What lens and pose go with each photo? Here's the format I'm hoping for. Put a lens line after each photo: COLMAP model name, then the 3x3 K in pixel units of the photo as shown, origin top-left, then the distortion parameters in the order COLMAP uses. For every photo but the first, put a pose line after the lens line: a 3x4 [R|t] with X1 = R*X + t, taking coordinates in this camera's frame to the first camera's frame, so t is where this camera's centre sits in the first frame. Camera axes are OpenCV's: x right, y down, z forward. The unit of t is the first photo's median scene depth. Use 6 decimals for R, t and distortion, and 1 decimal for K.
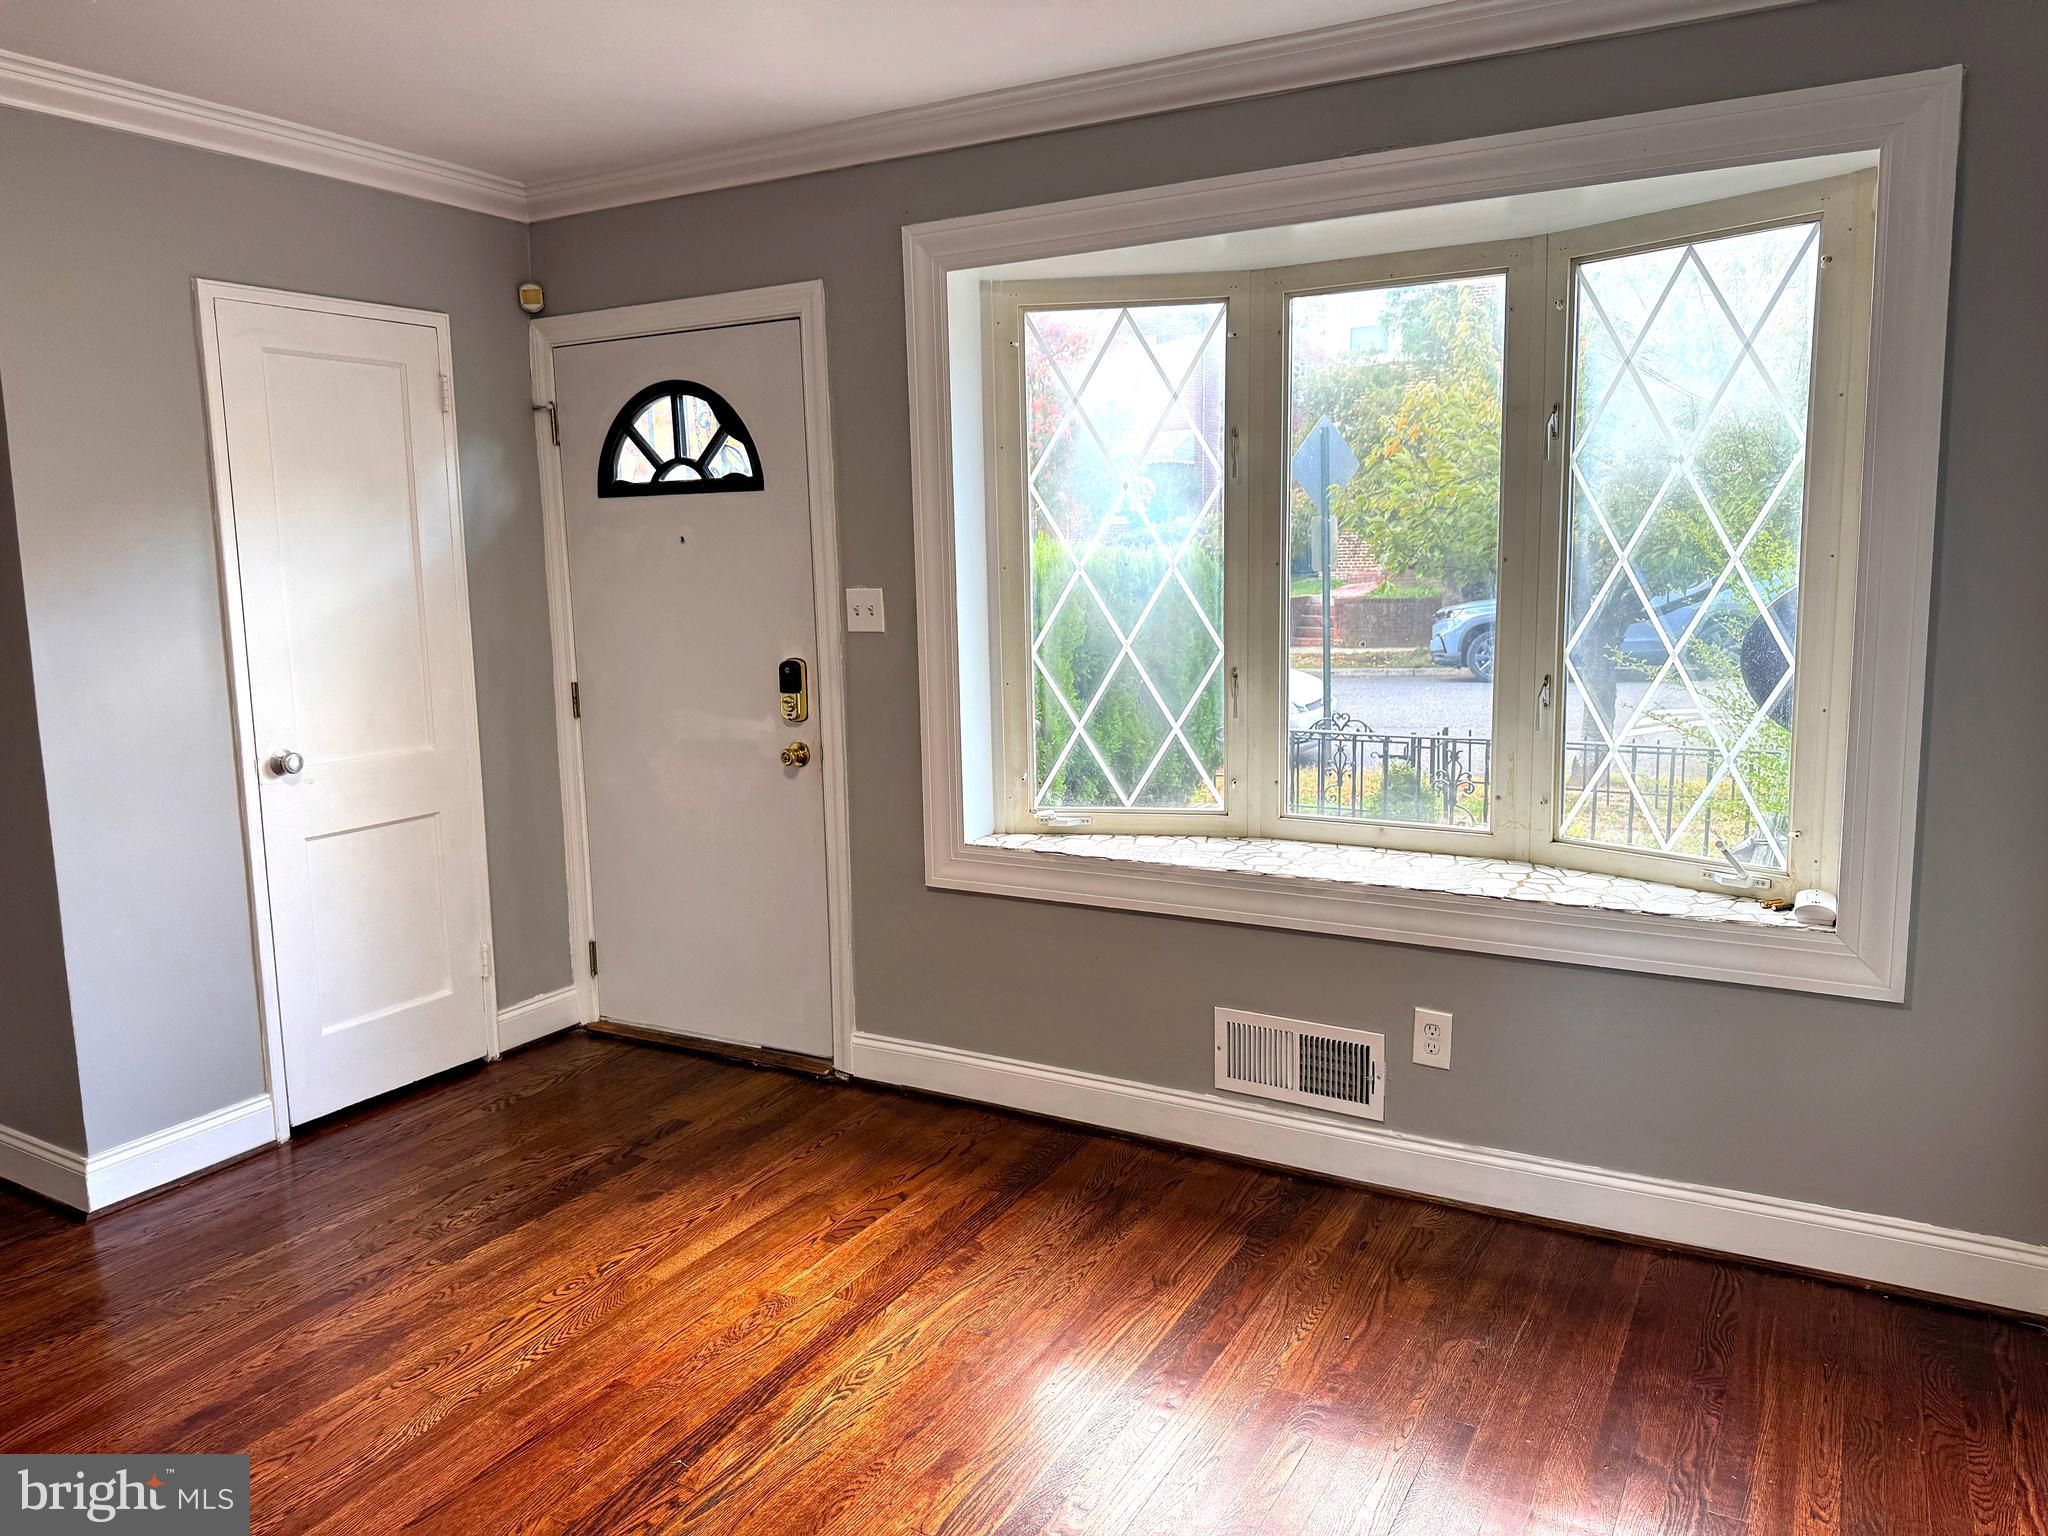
lens RADIAL K [[1433.2, 0, 1024.0], [0, 1433.2, 768.0], [0, 0, 1]] dist [0.146454, -0.255036]
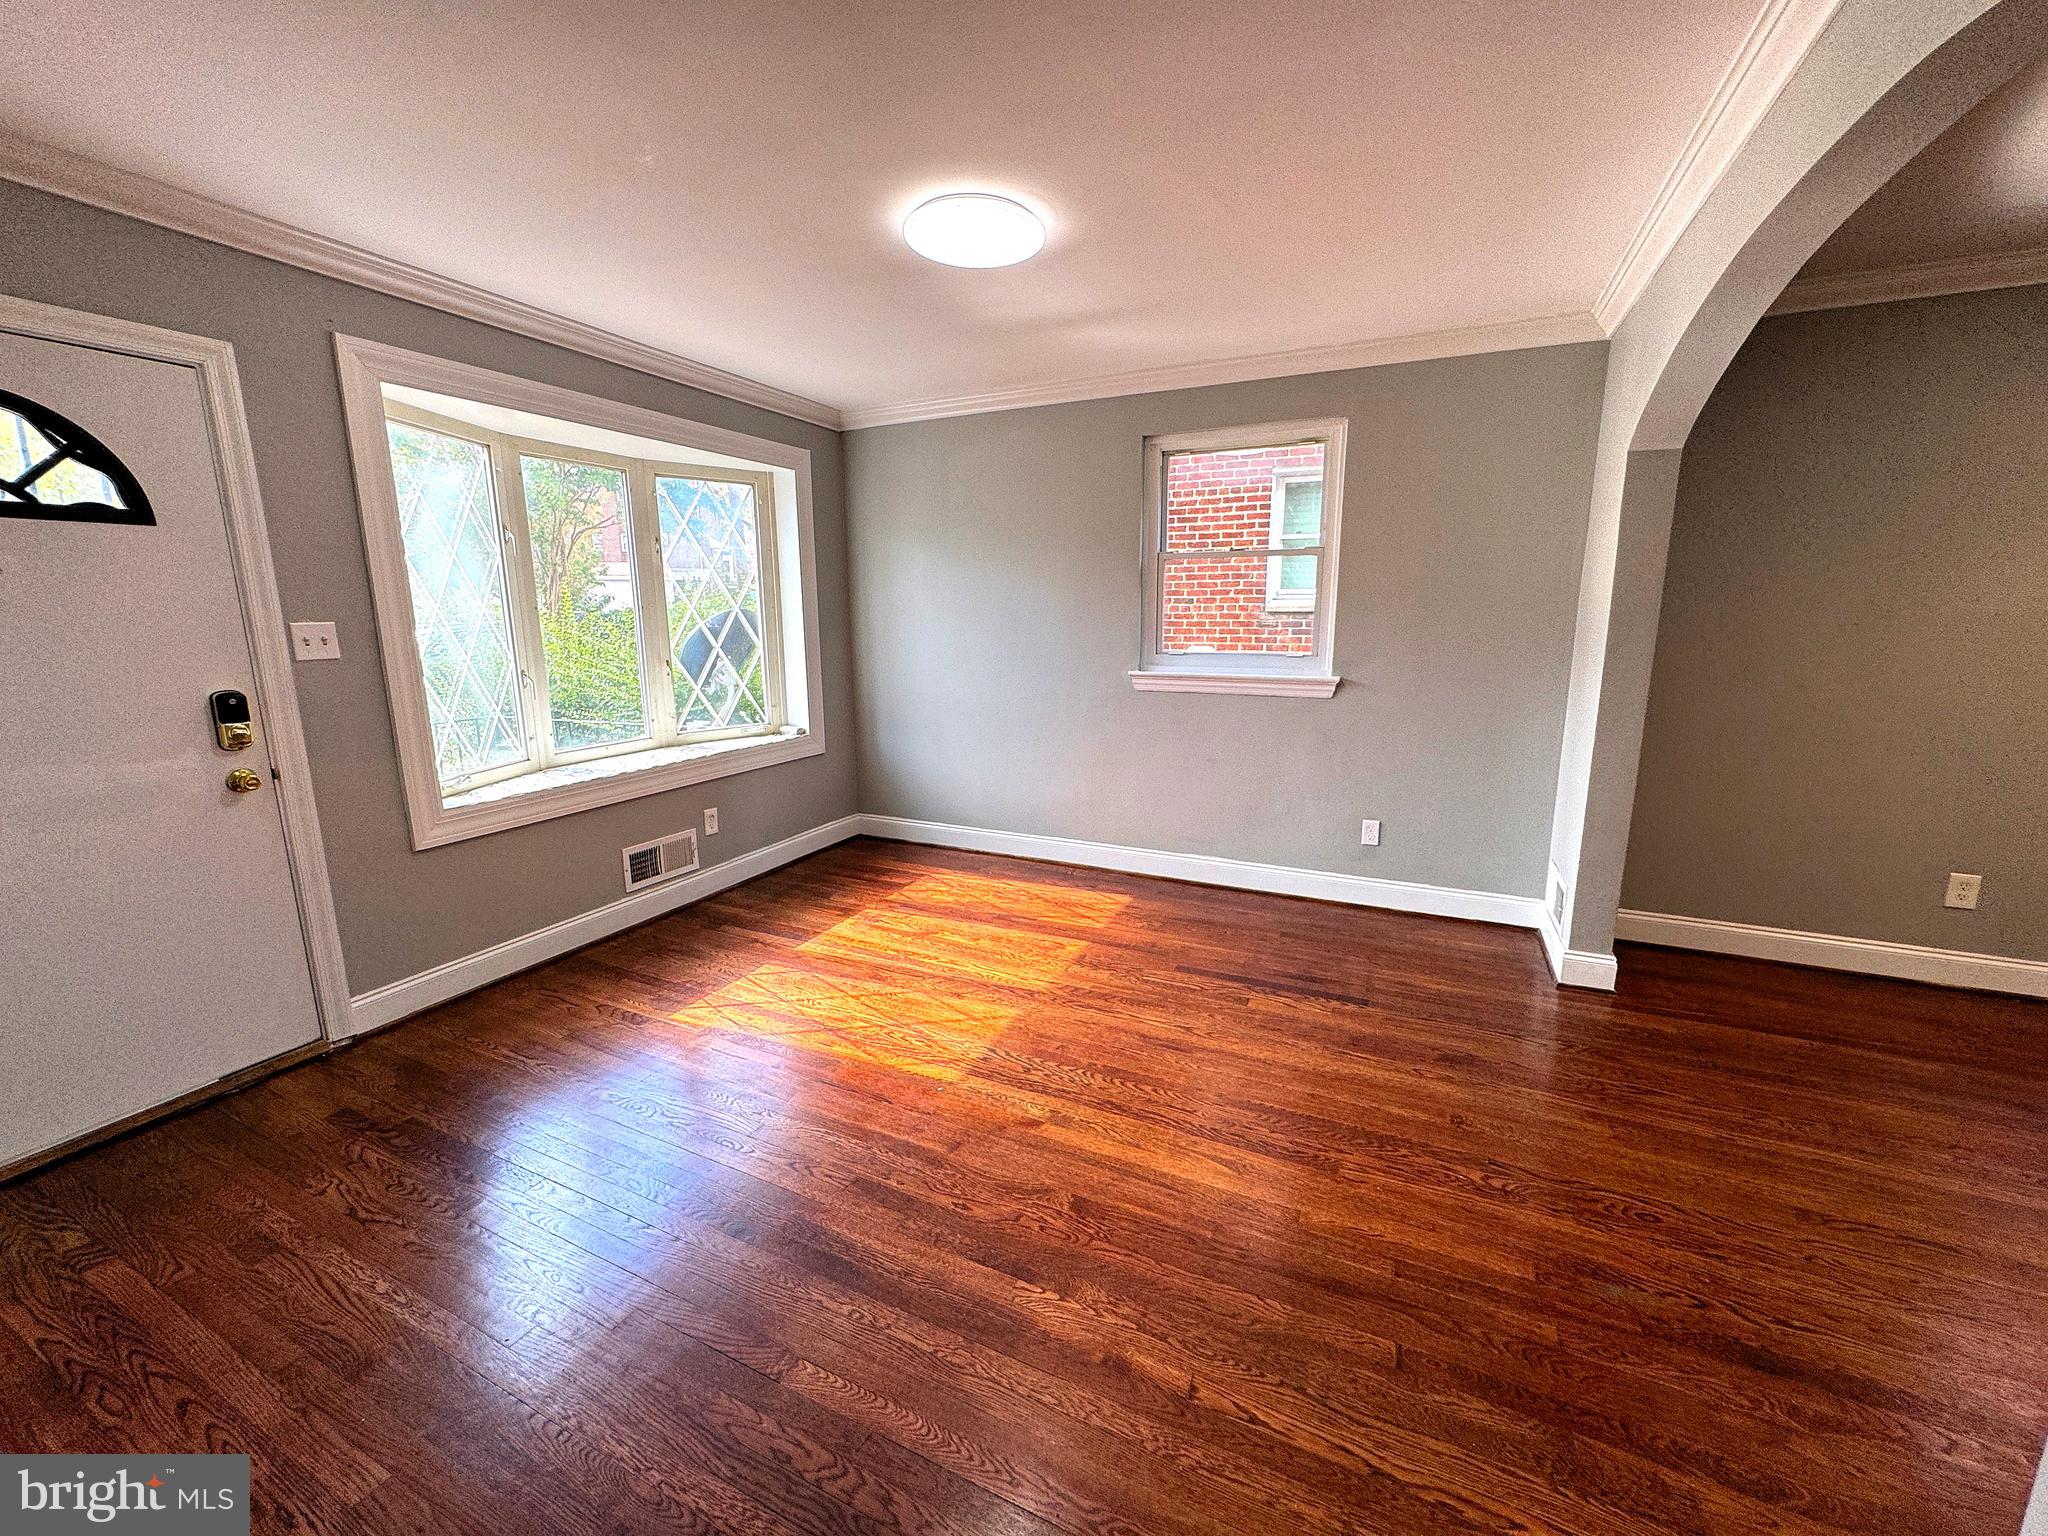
lens RADIAL K [[819.1, 0, 1022.1], [0, 819.1, 768.9], [0, 0, 1]] dist [0.000910, -0.000118]
pose [[-0.067604, -0.171291, 0.982898, -0.835232], [0.156850, 0.971077, 0.180019, -0.038527], [-0.985306, 0.166338, -0.038781, 0.478674]]
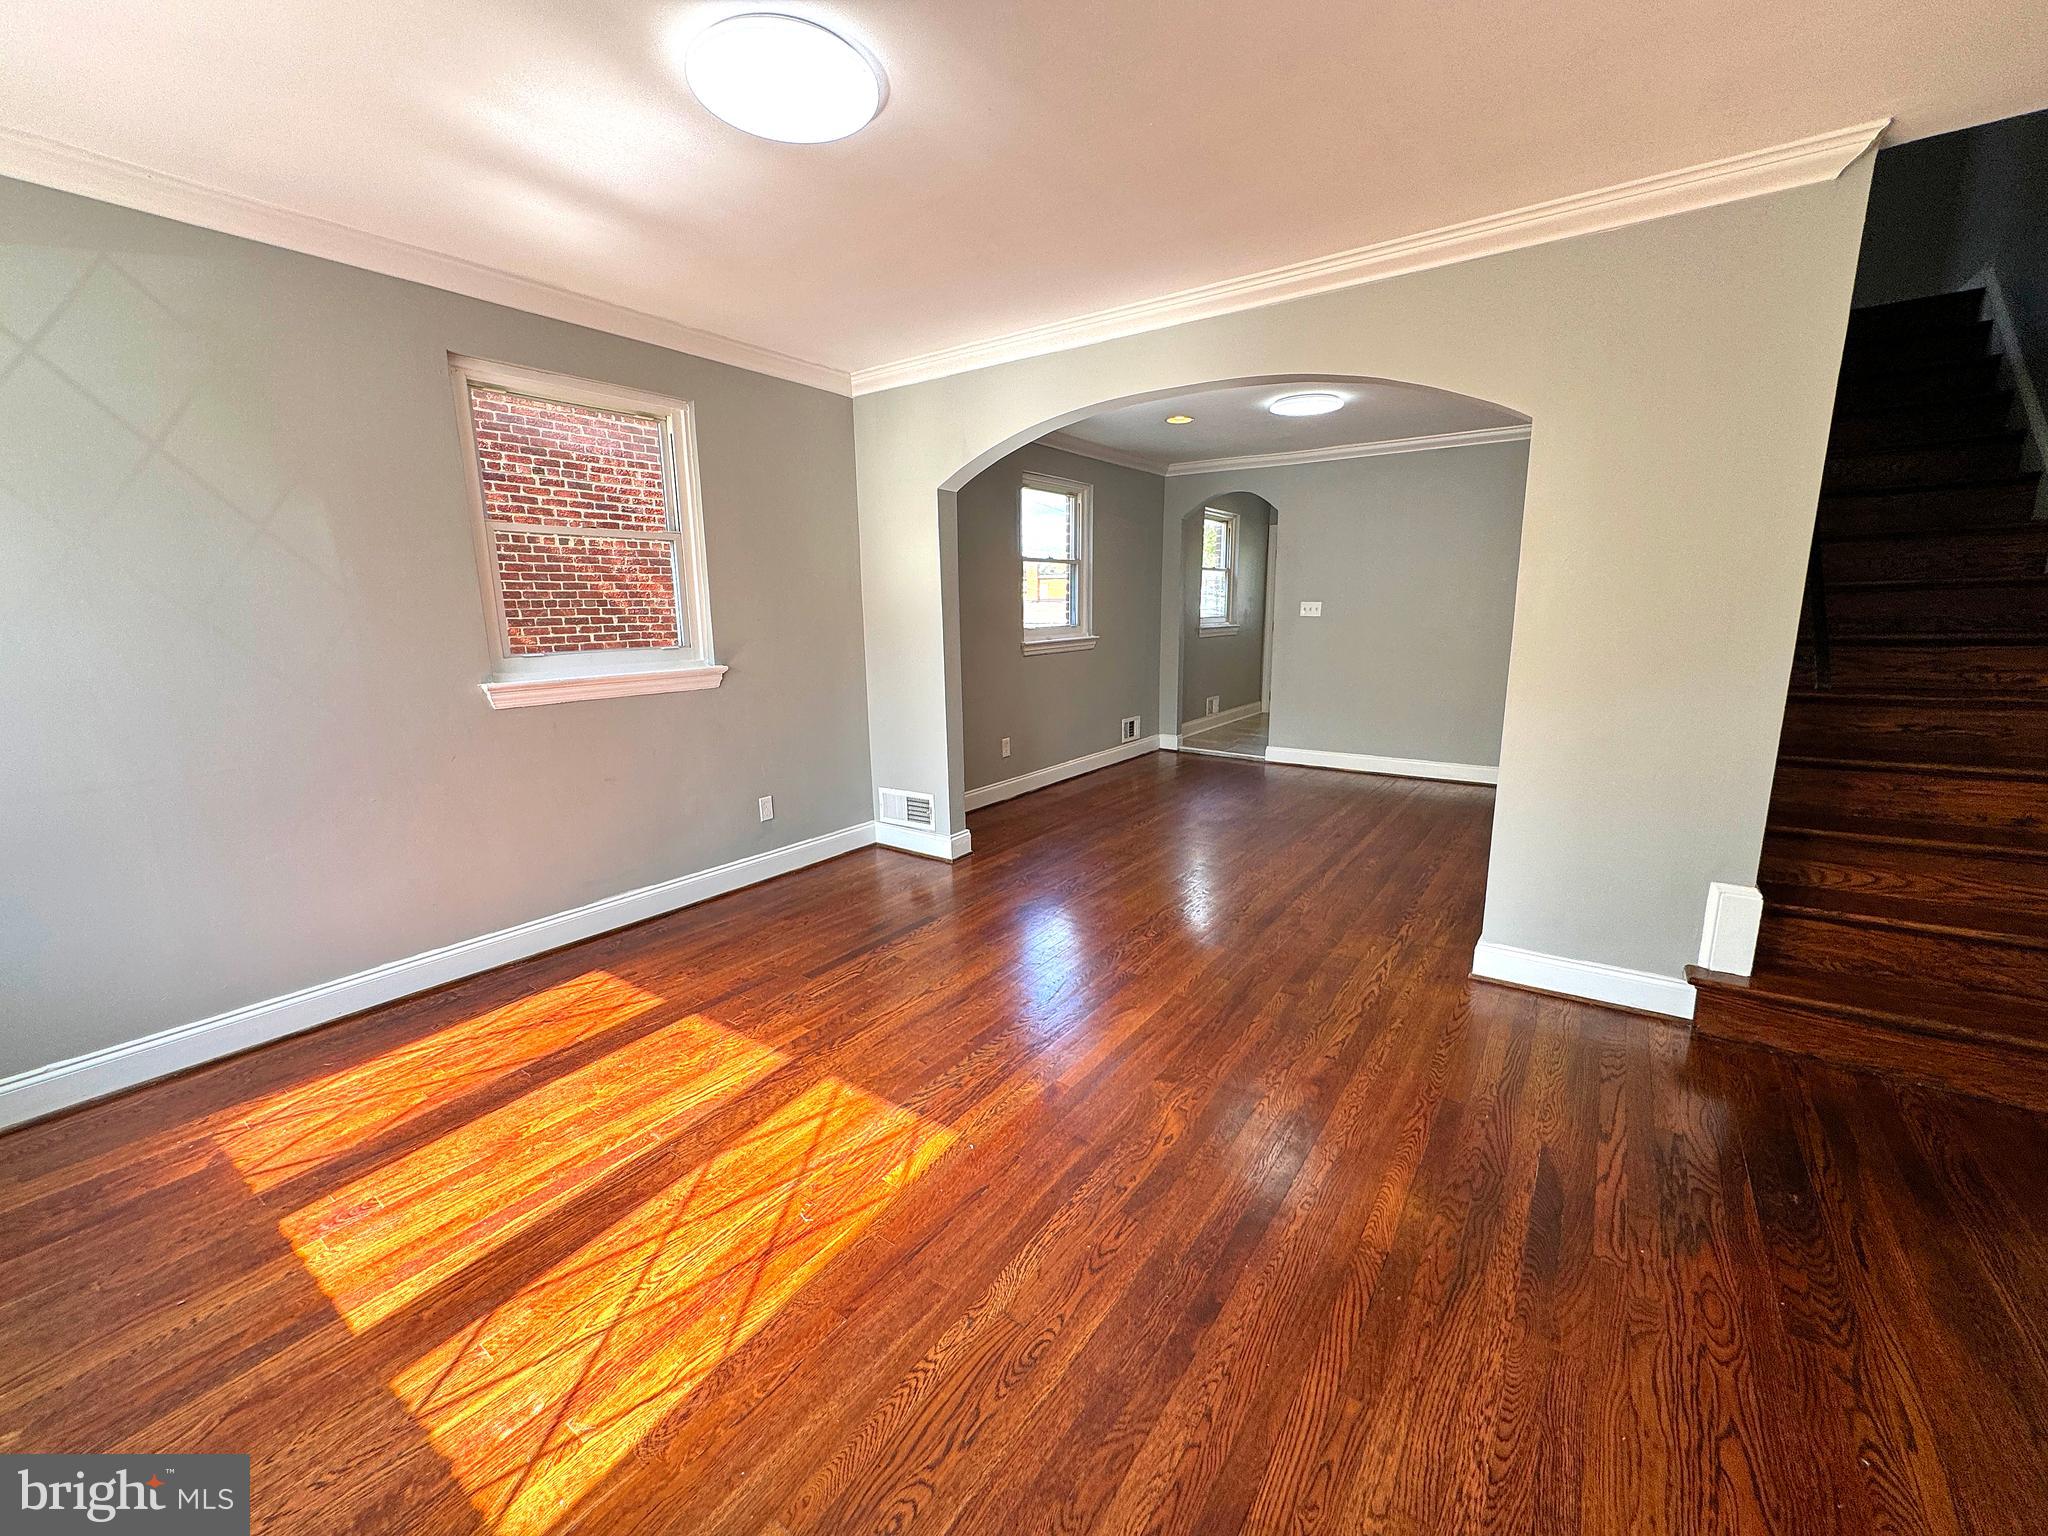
lens RADIAL K [[819.1, 0, 1022.1], [0, 819.1, 768.9], [0, 0, 1]] dist [0.000910, -0.000118]
pose [[-0.994266, 0.012321, 0.106219, -0.332261], [0.047932, 0.939308, 0.339709, -0.110812], [-0.095586, 0.342853, -0.934513, 0.984596]]
